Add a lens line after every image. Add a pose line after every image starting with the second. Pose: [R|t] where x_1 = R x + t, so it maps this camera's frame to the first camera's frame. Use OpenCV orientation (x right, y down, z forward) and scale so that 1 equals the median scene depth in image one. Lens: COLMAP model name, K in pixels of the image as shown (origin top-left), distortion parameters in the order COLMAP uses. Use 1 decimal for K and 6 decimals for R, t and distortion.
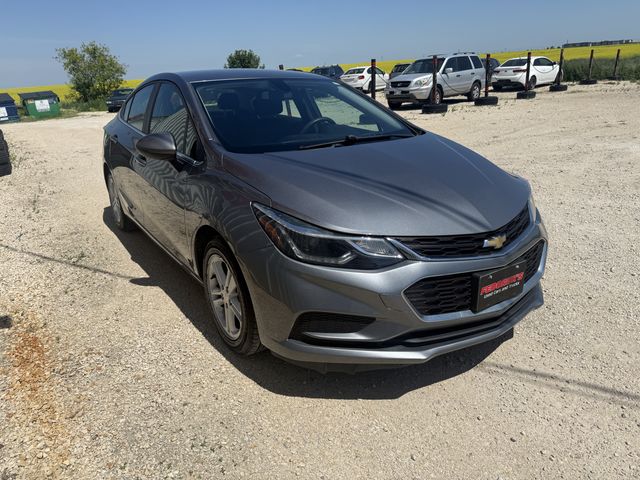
lens RADIAL K [[448.6, 0, 320.0], [0, 448.6, 240.0], [0, 0, 1]] dist [-0.003054, -0.011747]
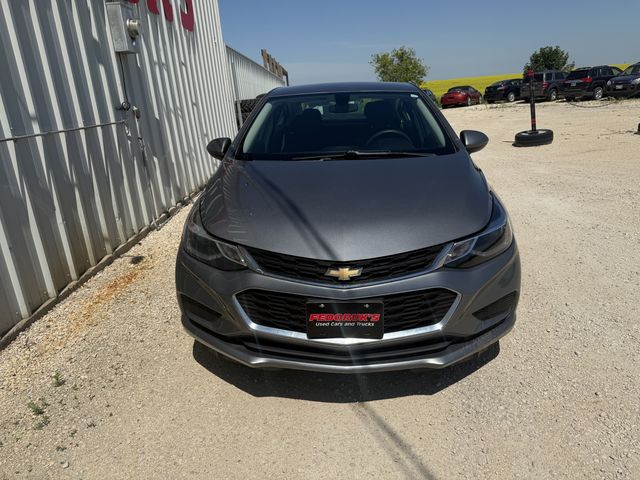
lens RADIAL K [[445.5, 0, 320.0], [0, 445.5, 240.0], [0, 0, 1]] dist [0.114543, -0.214781]
pose [[0.808891, 0.178766, -0.560123, 0.548686], [-0.179780, 0.982231, 0.053858, -0.067693], [0.559798, 0.057134, 0.826657, 0.115512]]
